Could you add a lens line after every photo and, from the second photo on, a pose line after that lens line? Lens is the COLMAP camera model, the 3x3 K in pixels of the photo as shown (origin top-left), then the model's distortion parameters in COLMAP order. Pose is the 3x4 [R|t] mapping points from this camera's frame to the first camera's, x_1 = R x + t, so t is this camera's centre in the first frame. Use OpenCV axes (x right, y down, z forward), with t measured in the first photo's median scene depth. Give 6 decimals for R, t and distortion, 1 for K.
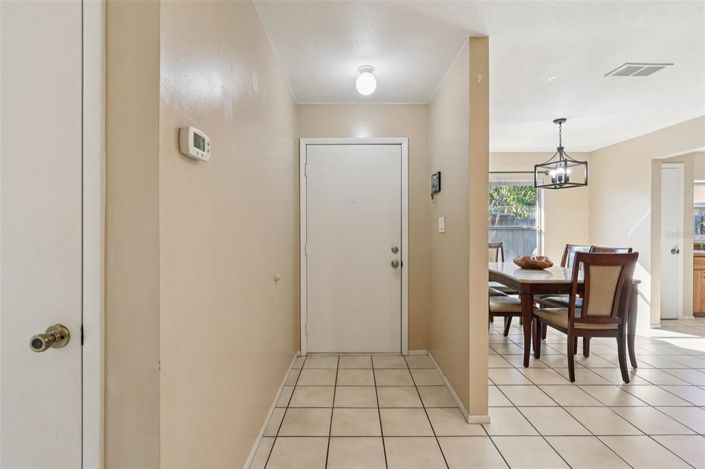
lens RADIAL K [[333.6, 0, 352.5], [0, 333.6, 234.5], [0, 0, 1]] dist [0.000972, 0.000300]
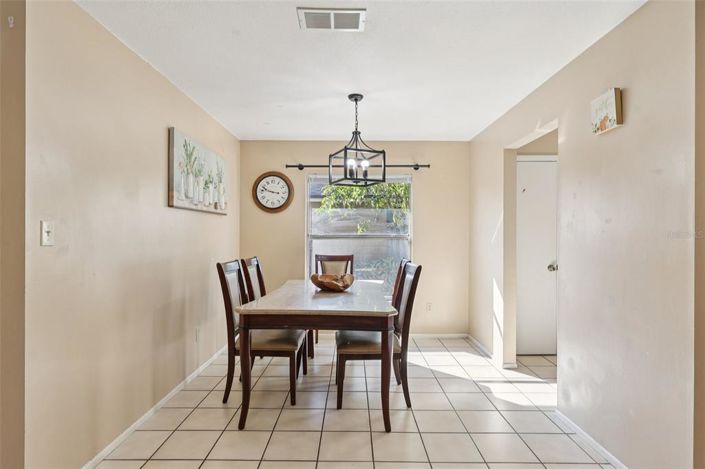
lens RADIAL K [[370.4, 0, 352.5], [0, 370.4, 234.5], [0, 0, 1]] dist [-0.036873, 0.000210]
pose [[0.999909, 0.003099, -0.013109, 0.586768], [-0.003212, 0.999958, -0.008560, -0.021243], [0.013082, 0.008601, 0.999877, 0.156007]]
